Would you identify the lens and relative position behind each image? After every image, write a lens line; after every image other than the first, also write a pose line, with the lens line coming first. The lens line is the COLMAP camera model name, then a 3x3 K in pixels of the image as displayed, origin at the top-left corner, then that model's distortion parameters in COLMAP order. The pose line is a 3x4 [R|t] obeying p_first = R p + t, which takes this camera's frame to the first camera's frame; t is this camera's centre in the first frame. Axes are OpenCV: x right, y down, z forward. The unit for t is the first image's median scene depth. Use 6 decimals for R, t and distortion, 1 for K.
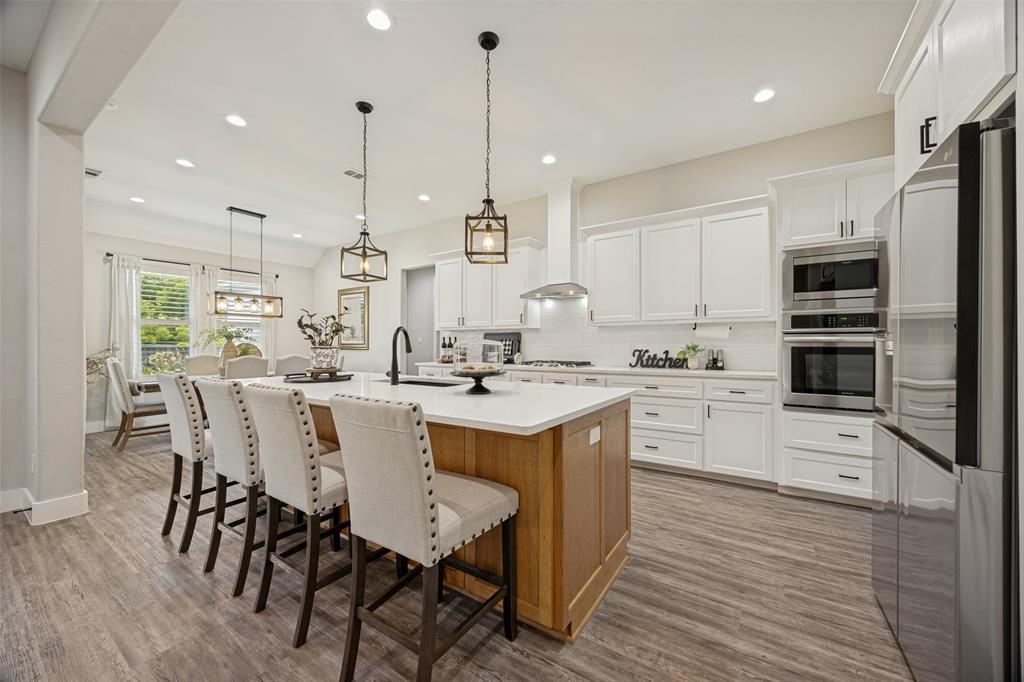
lens RADIAL K [[390.1, 0, 513.7], [0, 390.1, 343.1], [0, 0, 1]] dist [-0.003466, 0.000263]
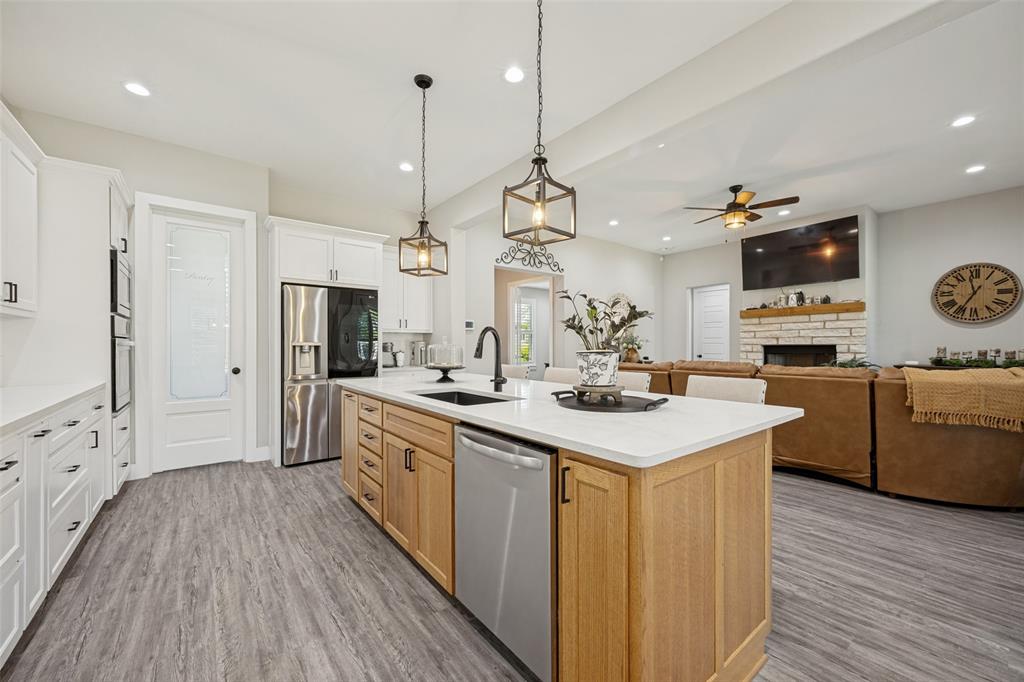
lens RADIAL K [[404.3, 0, 521.0], [0, 404.3, 344.2], [0, 0, 1]] dist [-0.000611, 0.000195]
pose [[-0.956576, 0.004885, 0.291442, -0.614223], [0.002956, 0.999971, -0.007058, 0.001441], [-0.291468, -0.005890, -0.956562, 1.842533]]
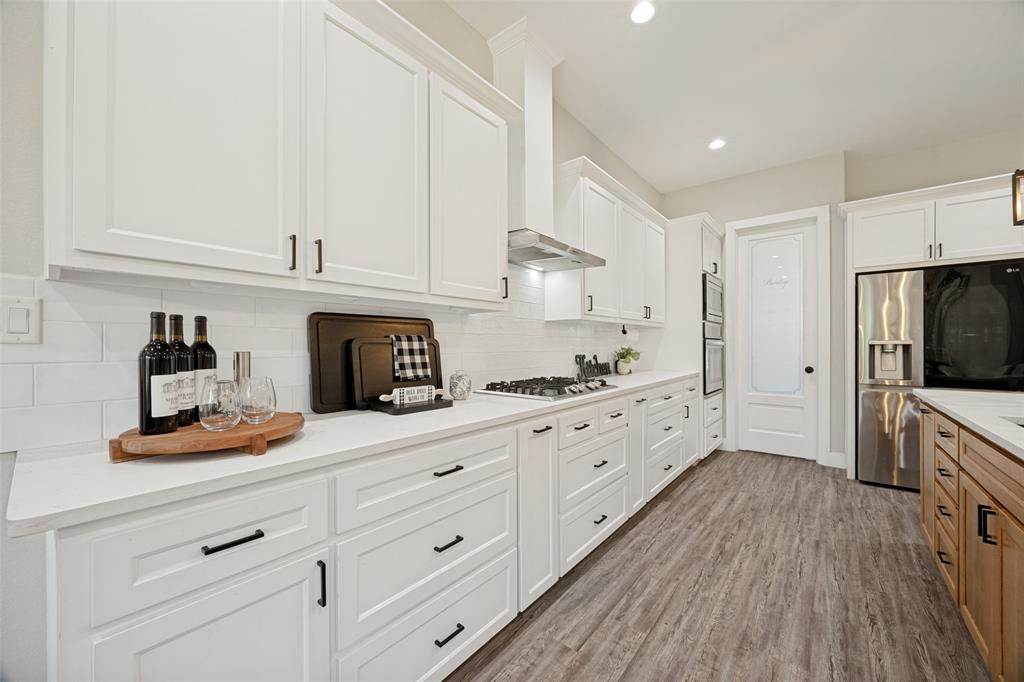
lens RADIAL K [[390.1, 0, 510.6], [0, 390.1, 345.1], [0, 0, 1]] dist [-0.003466, 0.000263]
pose [[0.087398, 0.004940, 0.996161, -0.708800], [0.000110, 0.999988, -0.004968, 0.001621], [-0.996173, 0.000544, 0.087397, 1.690760]]
